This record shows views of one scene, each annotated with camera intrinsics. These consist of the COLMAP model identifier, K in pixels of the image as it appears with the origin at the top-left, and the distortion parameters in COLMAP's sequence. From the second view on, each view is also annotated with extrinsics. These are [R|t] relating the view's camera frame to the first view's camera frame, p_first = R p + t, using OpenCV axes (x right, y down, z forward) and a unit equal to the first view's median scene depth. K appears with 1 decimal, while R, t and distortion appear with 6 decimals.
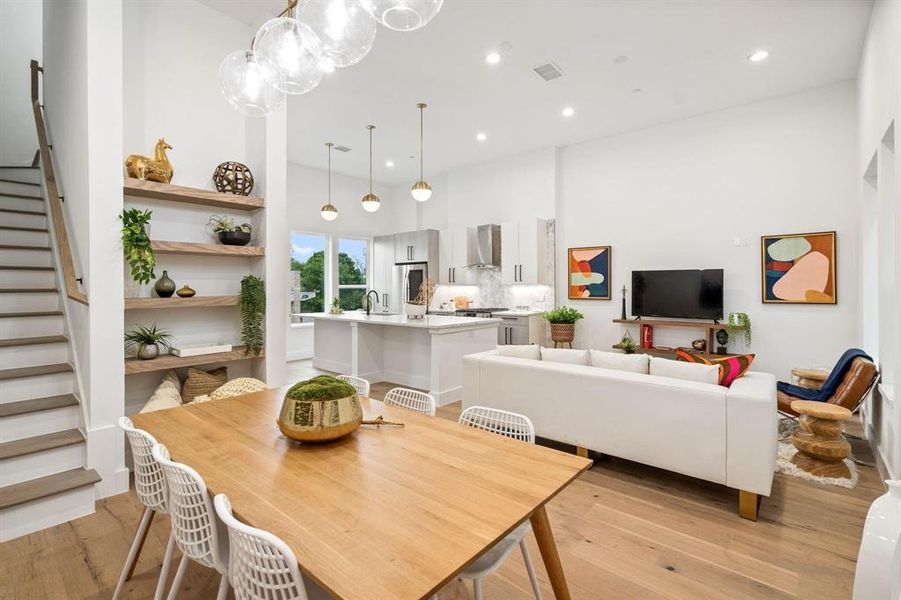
lens RADIAL K [[415.4, 0, 450.7], [0, 415.4, 282.5], [0, 0, 1]] dist [-0.000356, 0.000225]
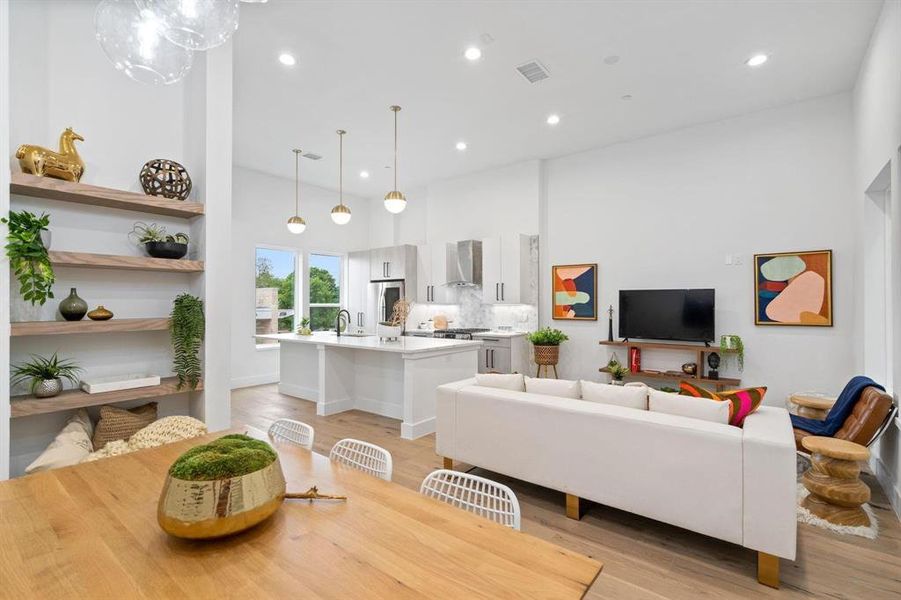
lens RADIAL K [[414.3, 0, 453.9], [0, 414.3, 298.8], [0, 0, 1]] dist [0.000950, 0.000243]
pose [[0.998791, 0.003919, 0.048999, 0.014143], [-0.003790, 0.999989, -0.002740, -0.004646], [-0.049010, 0.002551, 0.998795, 0.081071]]
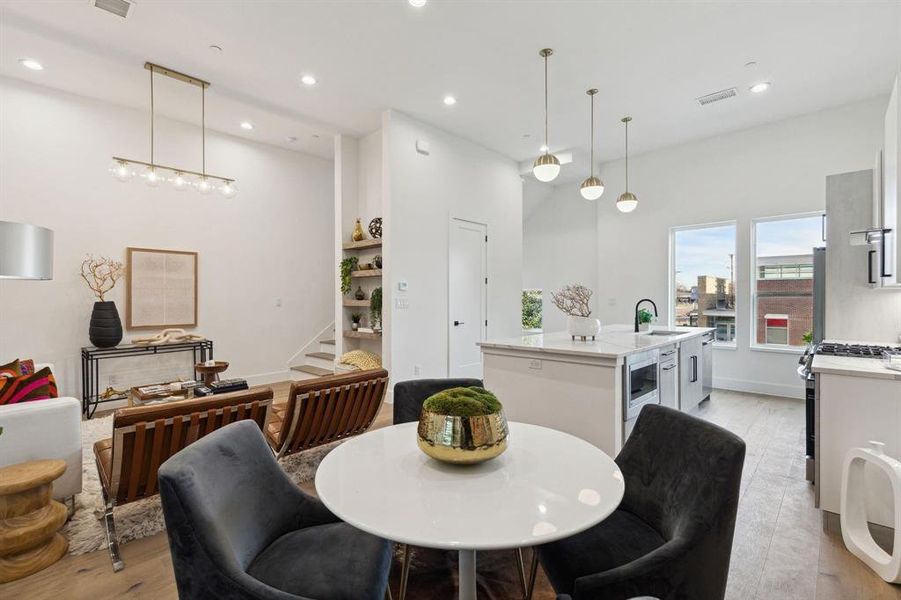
lens RADIAL K [[407.9, 0, 447.1], [0, 407.9, 296.2], [0, 0, 1]] dist [0.004047, 0.000485]
pose [[-0.044979, 0.003758, -0.998981, 0.666285], [0.008870, 0.999955, 0.003362, 0.008231], [0.998949, -0.008710, -0.045010, 0.834980]]
